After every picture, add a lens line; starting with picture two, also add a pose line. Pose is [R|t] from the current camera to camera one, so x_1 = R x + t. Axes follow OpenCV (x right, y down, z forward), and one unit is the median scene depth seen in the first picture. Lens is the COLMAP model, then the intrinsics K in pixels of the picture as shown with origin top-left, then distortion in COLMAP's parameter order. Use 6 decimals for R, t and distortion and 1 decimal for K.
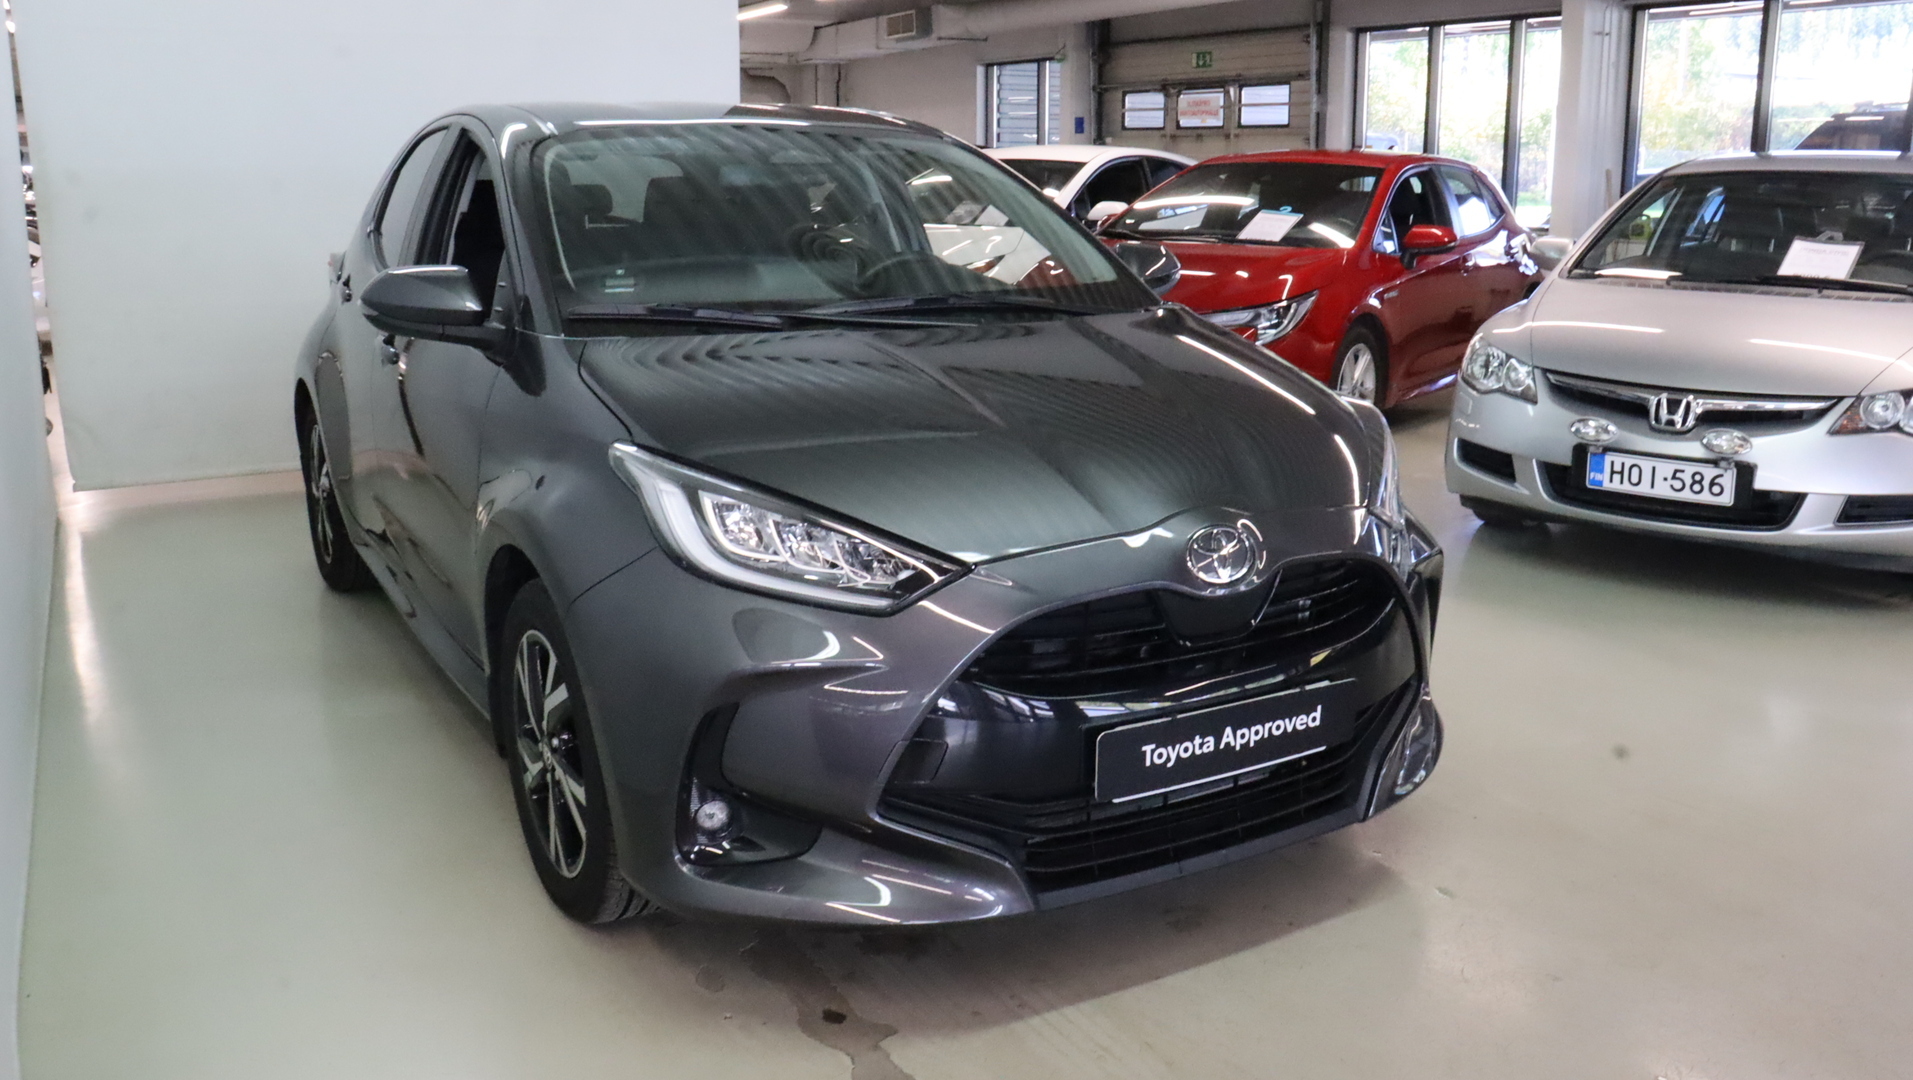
lens RADIAL K [[1472.3, 0, 952.7], [0, 1472.3, 544.9], [0, 0, 1]] dist [-0.143182, 0.091014]
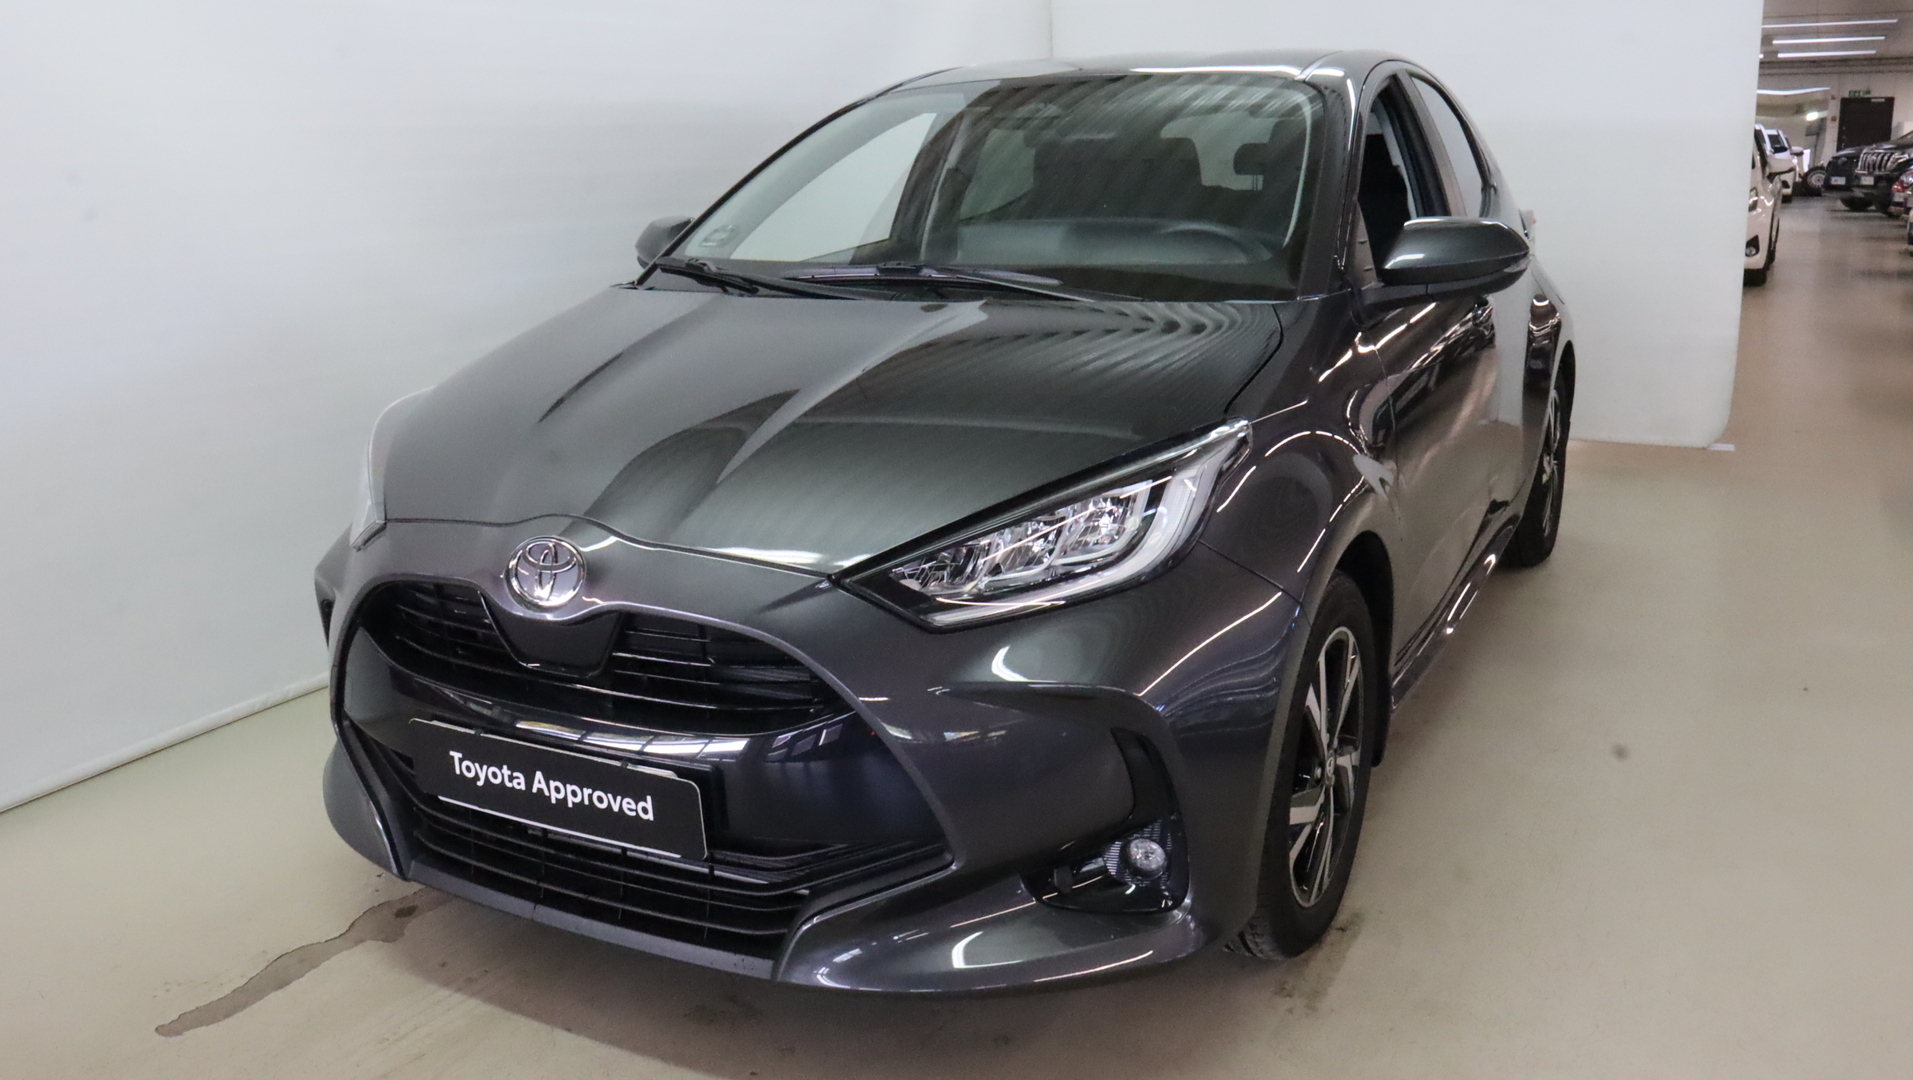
lens RADIAL K [[1472.3, 0, 944.4], [0, 1472.3, 530.8], [0, 0, 1]] dist [-0.143182, 0.091014]
pose [[0.555005, 0.187101, -0.810532, 0.973834], [-0.176618, 0.978666, 0.104974, -0.144628], [0.812881, 0.084893, 0.576210, 0.676416]]
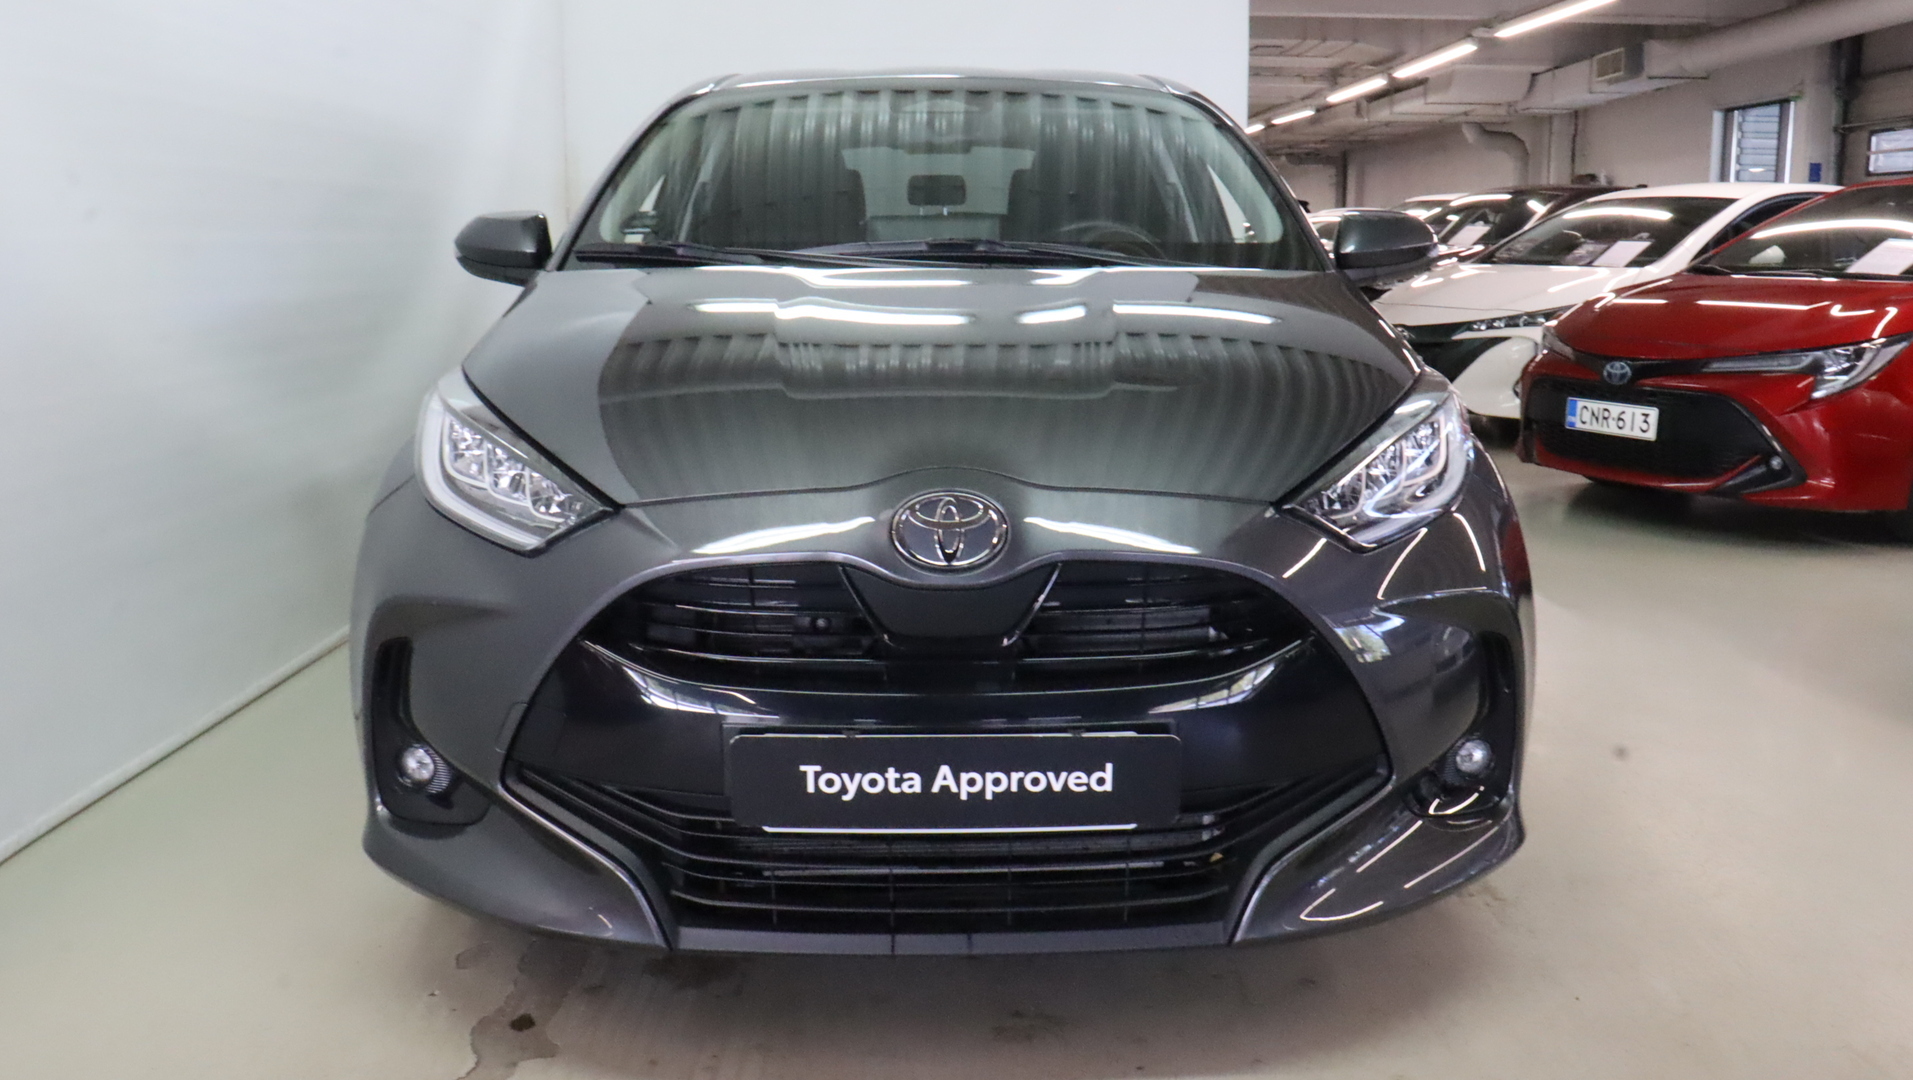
lens RADIAL K [[1472.3, 0, 969.2], [0, 1472.3, 523.5], [0, 0, 1]] dist [-0.143182, 0.091014]
pose [[0.879569, 0.084920, -0.468131, 0.525632], [-0.111299, 0.993366, -0.028920, 0.023228], [0.462569, 0.077540, 0.883186, 0.337894]]
